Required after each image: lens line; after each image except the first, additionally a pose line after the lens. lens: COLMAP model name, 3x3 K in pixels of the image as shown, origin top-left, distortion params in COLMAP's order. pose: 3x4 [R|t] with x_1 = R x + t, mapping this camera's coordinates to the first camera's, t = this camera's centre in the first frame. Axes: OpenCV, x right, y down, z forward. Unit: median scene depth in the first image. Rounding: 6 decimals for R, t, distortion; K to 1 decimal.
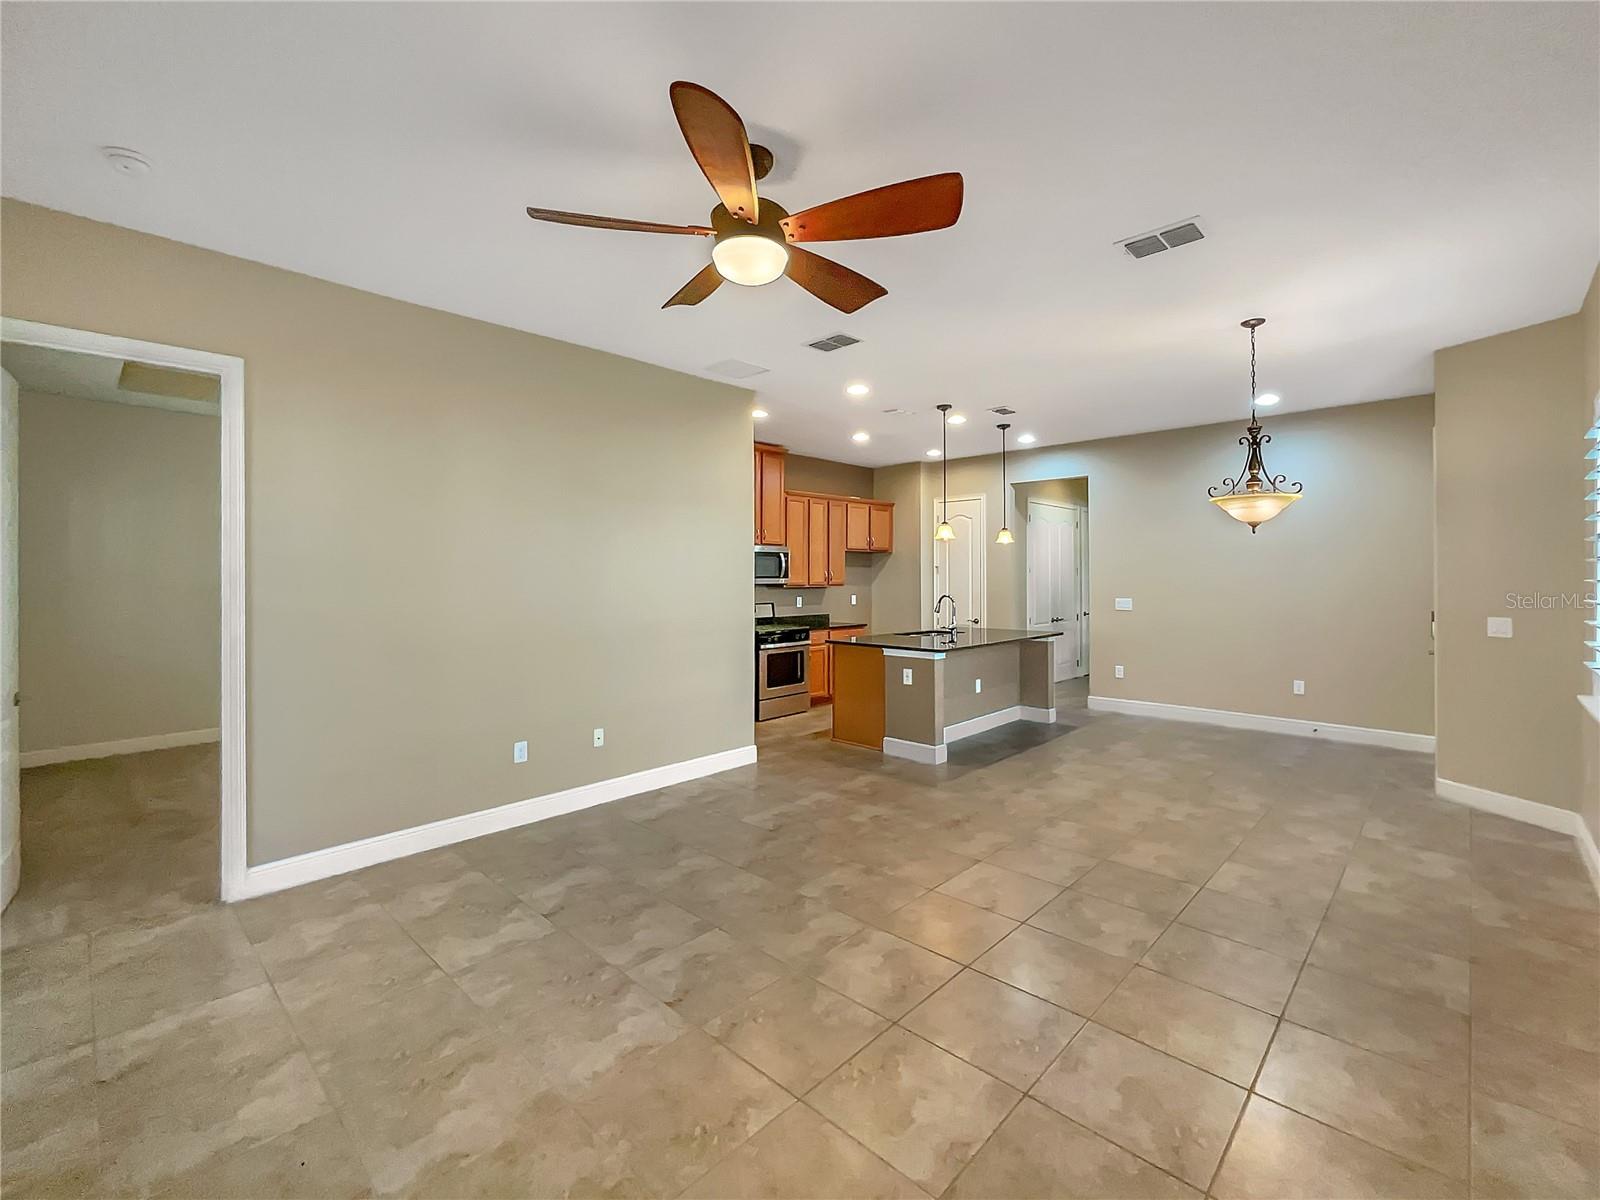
lens RADIAL K [[682.4, 0, 766.2], [0, 682.4, 571.2], [0, 0, 1]] dist [0.011607, 0.000259]
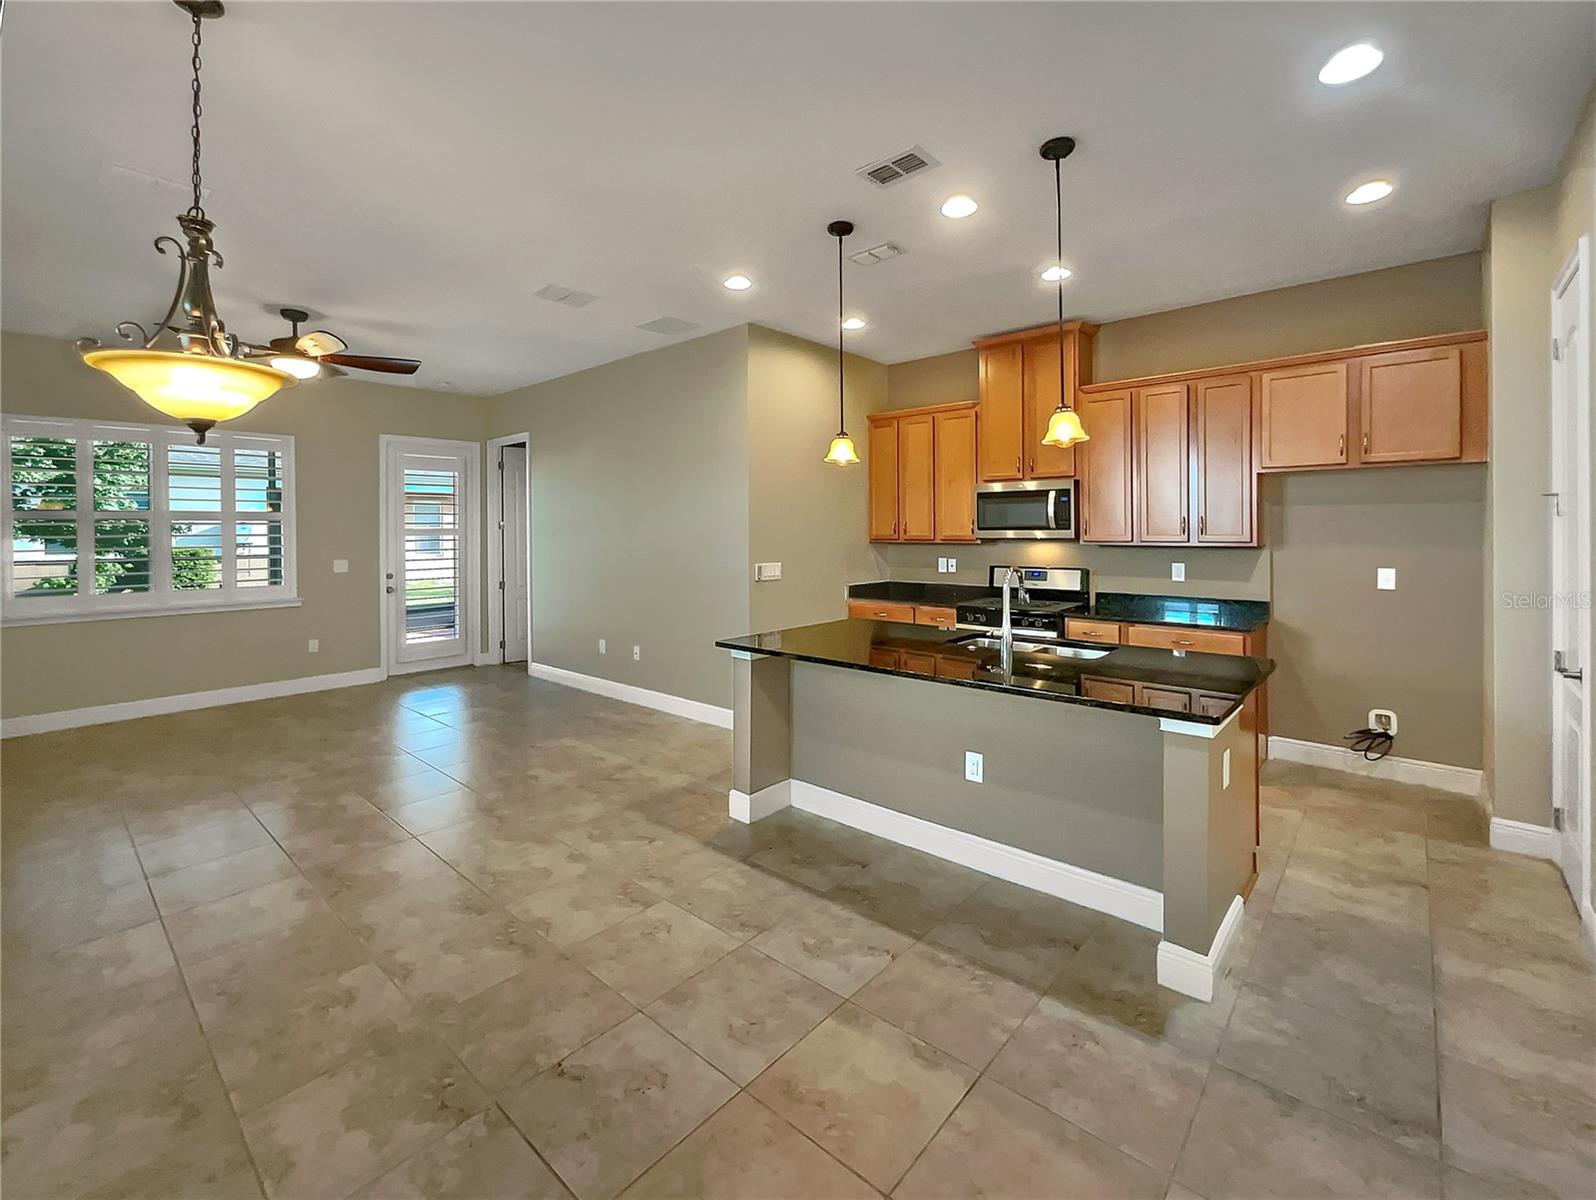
lens RADIAL K [[663.3, 0, 789.7], [0, 663.3, 533.8], [0, 0, 1]] dist [-0.001754, -0.000514]
pose [[0.093237, 0.010044, -0.995593, 0.822287], [0.013855, 0.999839, 0.011384, 0.004662], [0.995548, -0.014855, 0.093083, 0.930716]]
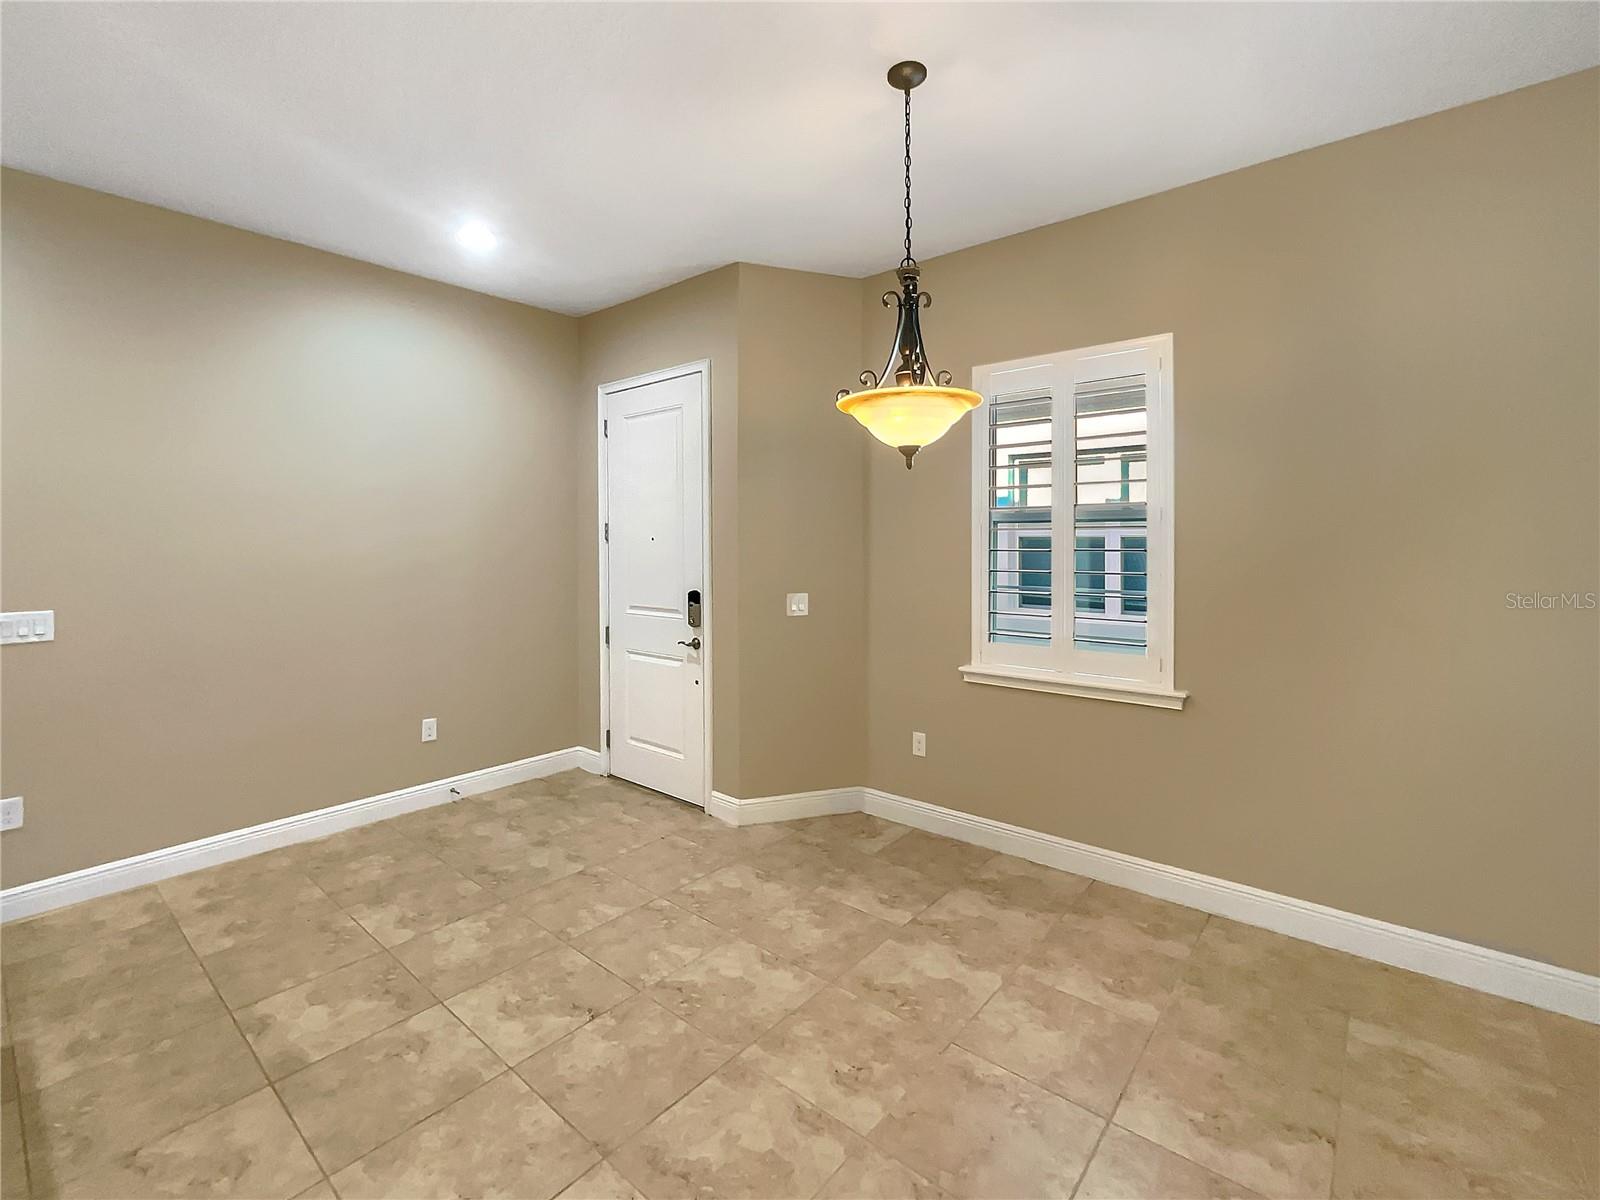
lens RADIAL K [[705.7, 0, 803.3], [0, 705.7, 541.3], [0, 0, 1]] dist [-0.003296, 0.000907]
pose [[-0.119761, 0.001925, 0.992801, 0.118328], [-0.002880, 0.999993, -0.002286, 0.002405], [-0.992799, -0.003133, -0.119755, 0.782597]]
